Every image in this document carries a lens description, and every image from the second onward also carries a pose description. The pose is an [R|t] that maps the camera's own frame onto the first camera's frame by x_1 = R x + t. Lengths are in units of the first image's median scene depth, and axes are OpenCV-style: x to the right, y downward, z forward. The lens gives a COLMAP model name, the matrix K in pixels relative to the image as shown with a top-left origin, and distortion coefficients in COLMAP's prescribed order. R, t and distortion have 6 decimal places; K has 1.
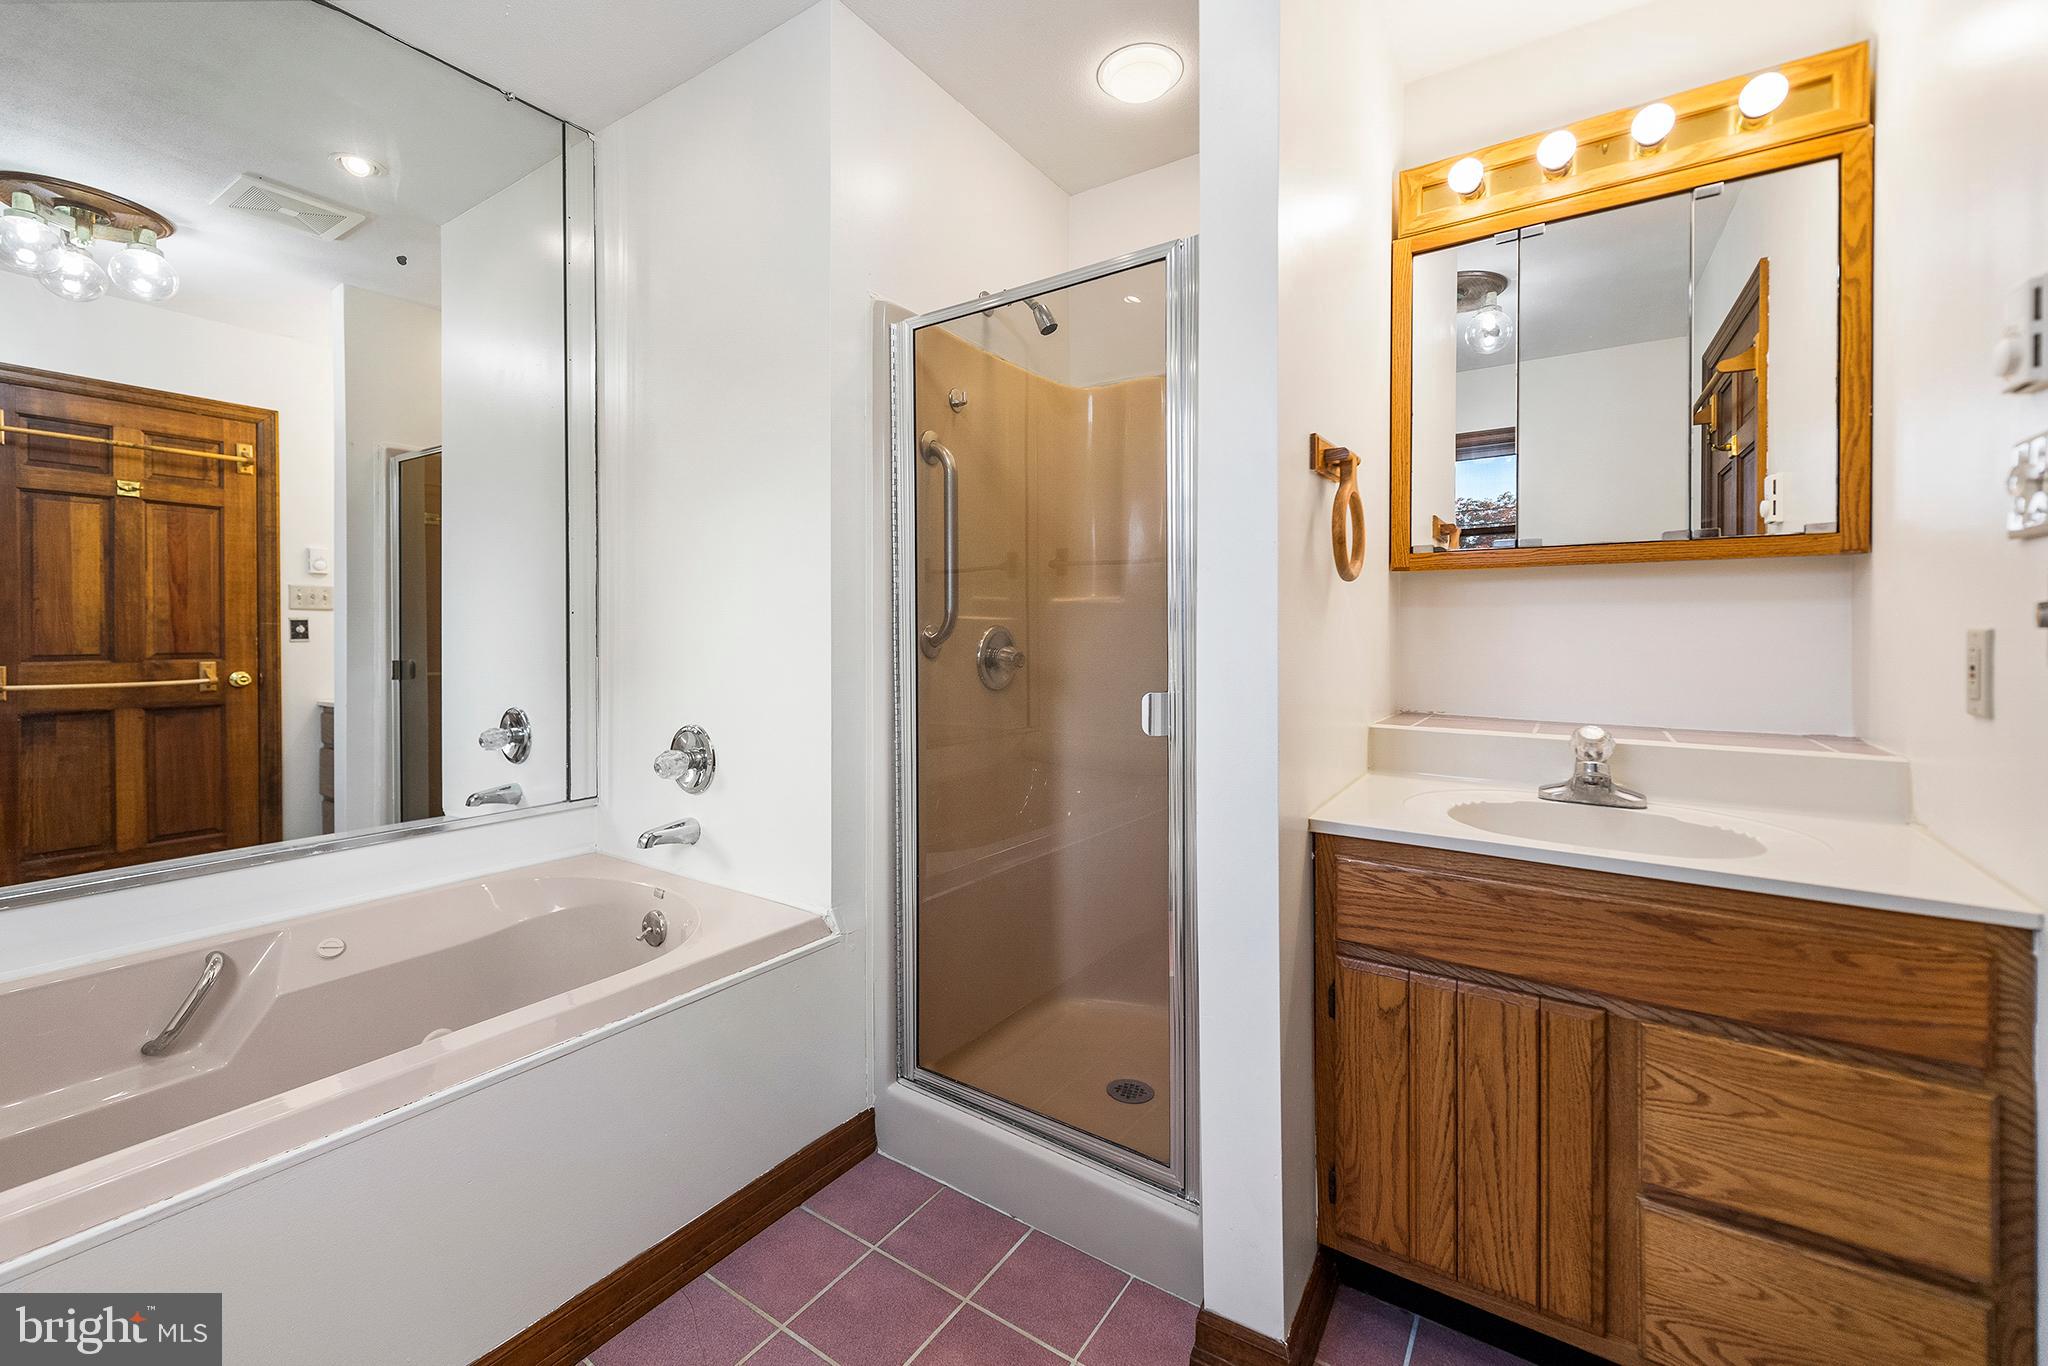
lens RADIAL K [[832.0, 0, 979.3], [0, 832.0, 639.5], [0, 0, 1]] dist [0.015316, -0.001165]
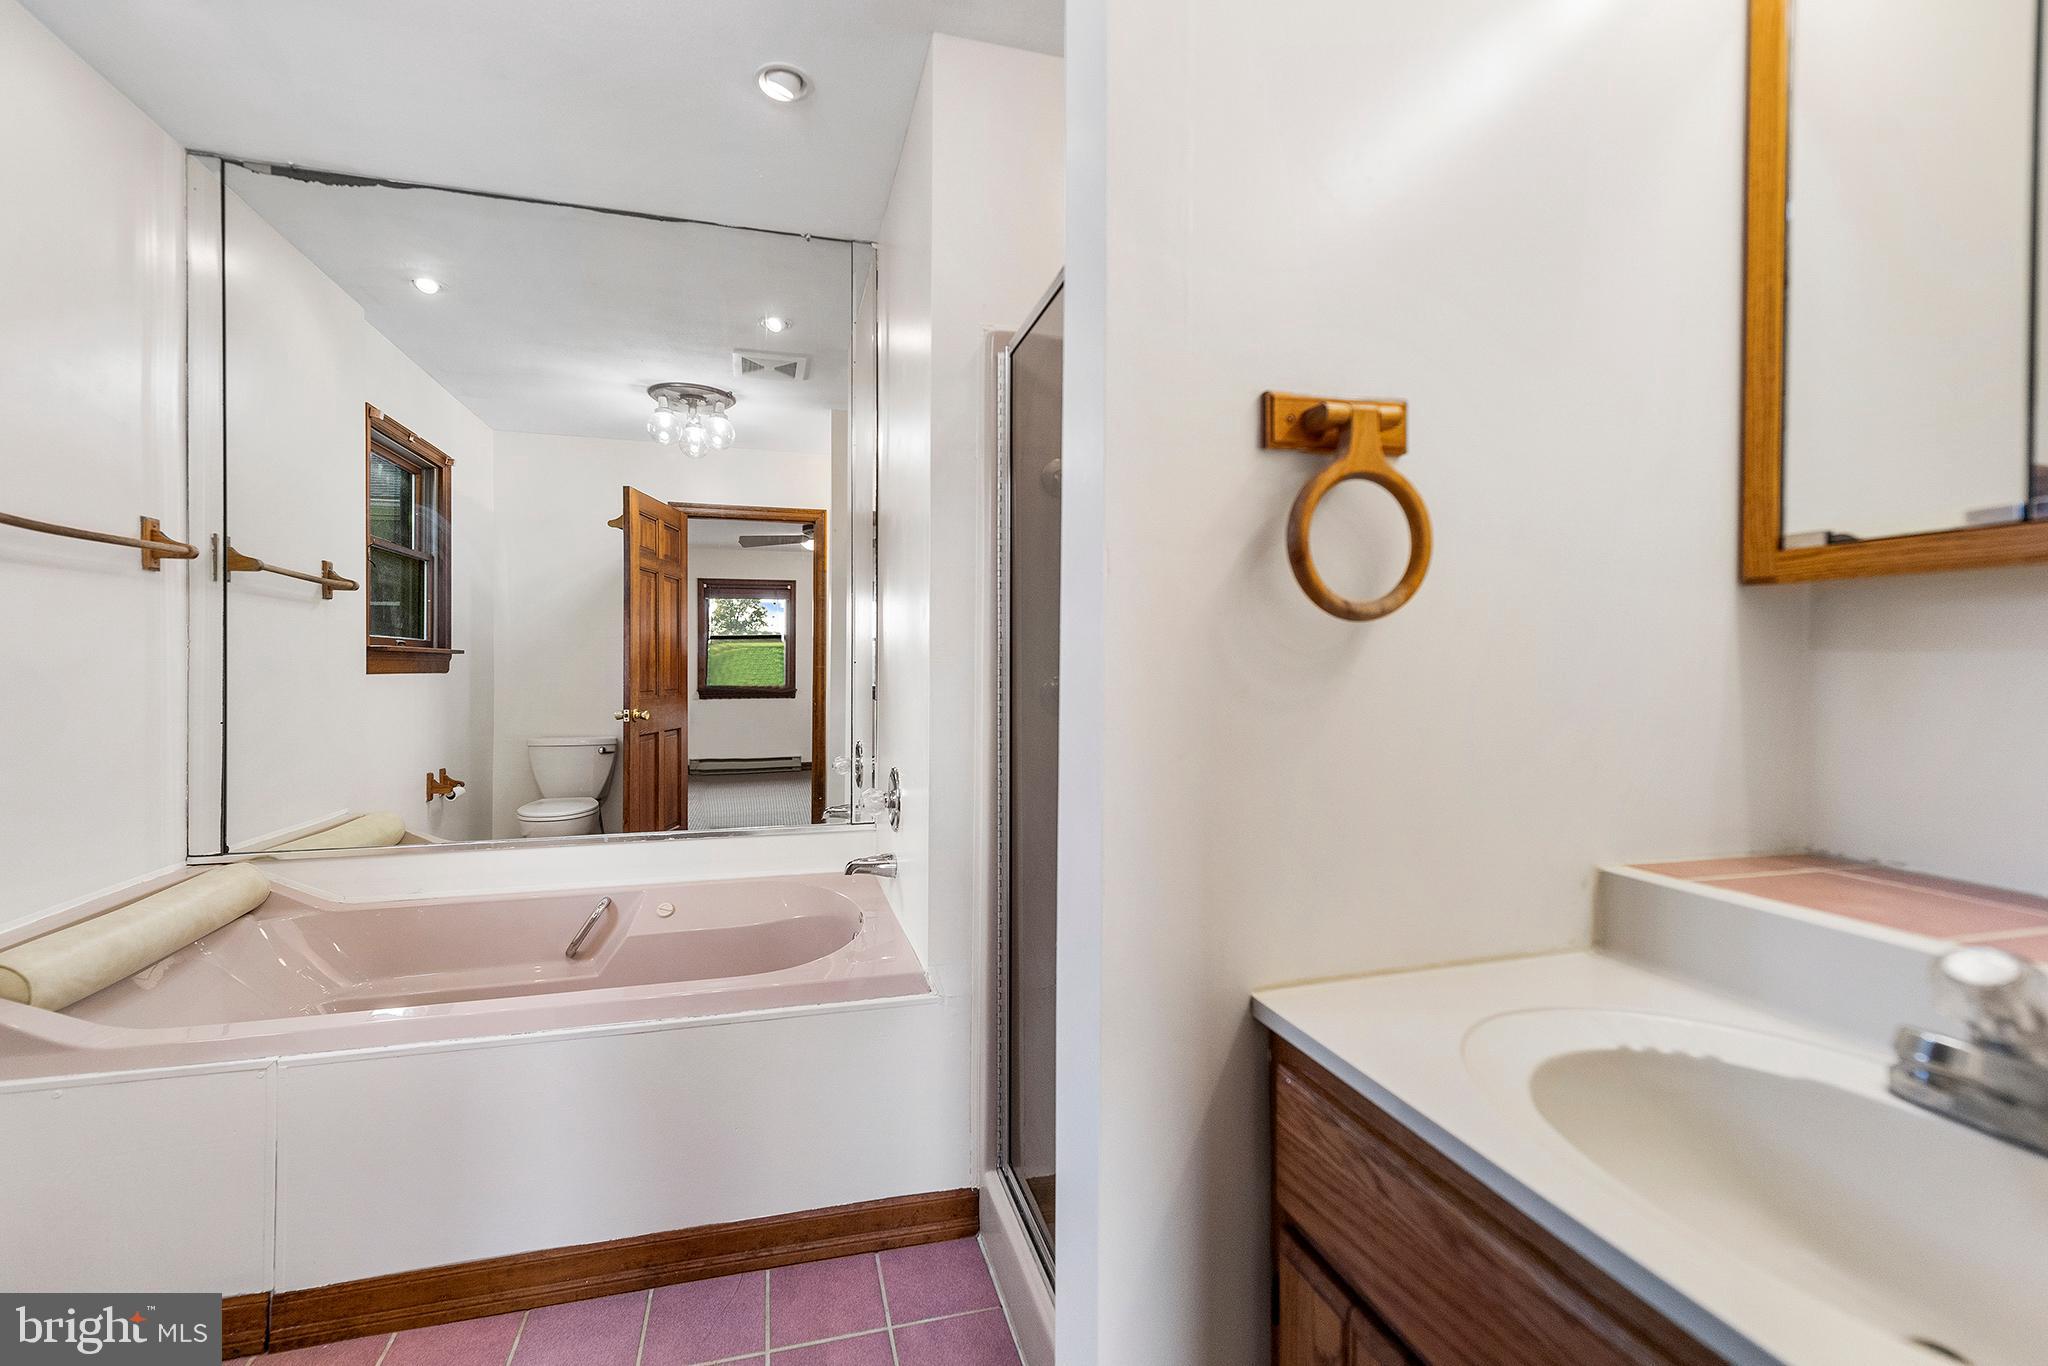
lens RADIAL K [[832.0, 0, 1005.6], [0, 832.0, 676.1], [0, 0, 1]] dist [0.015316, -0.001165]
pose [[0.766736, 0.009108, -0.641898, 0.500464], [-0.009065, 0.999953, 0.003360, -0.022345], [0.641898, 0.003242, 0.766783, 0.296731]]
